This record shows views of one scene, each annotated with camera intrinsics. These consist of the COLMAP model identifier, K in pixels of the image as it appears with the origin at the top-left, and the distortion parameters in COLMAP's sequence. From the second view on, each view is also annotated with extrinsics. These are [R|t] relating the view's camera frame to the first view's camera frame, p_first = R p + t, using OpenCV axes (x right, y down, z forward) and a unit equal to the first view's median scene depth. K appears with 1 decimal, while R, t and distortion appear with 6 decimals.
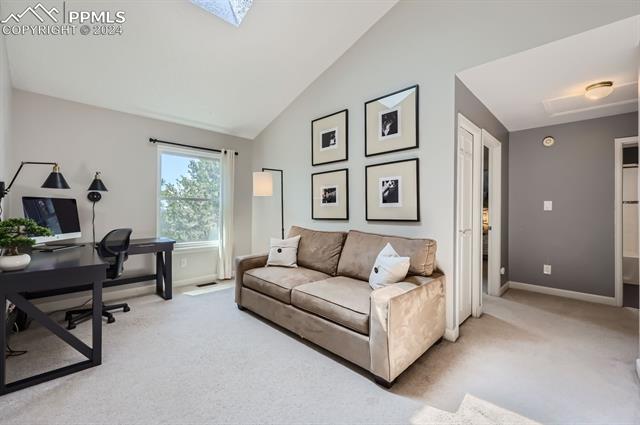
lens RADIAL K [[259.0, 0, 320.7], [0, 259.0, 210.6], [0, 0, 1]] dist [0.004232, -0.000204]
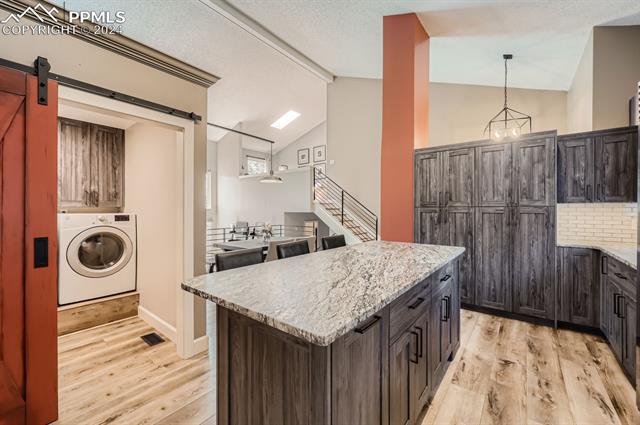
lens RADIAL K [[259.0, 0, 316.8], [0, 259.0, 207.5], [0, 0, 1]] dist [0.004232, -0.000204]
pose [[0.994204, -0.005423, 0.107377, -0.168664], [0.005643, 0.999983, -0.001746, 0.412865], [-0.107365, 0.002342, 0.994217, -2.496633]]
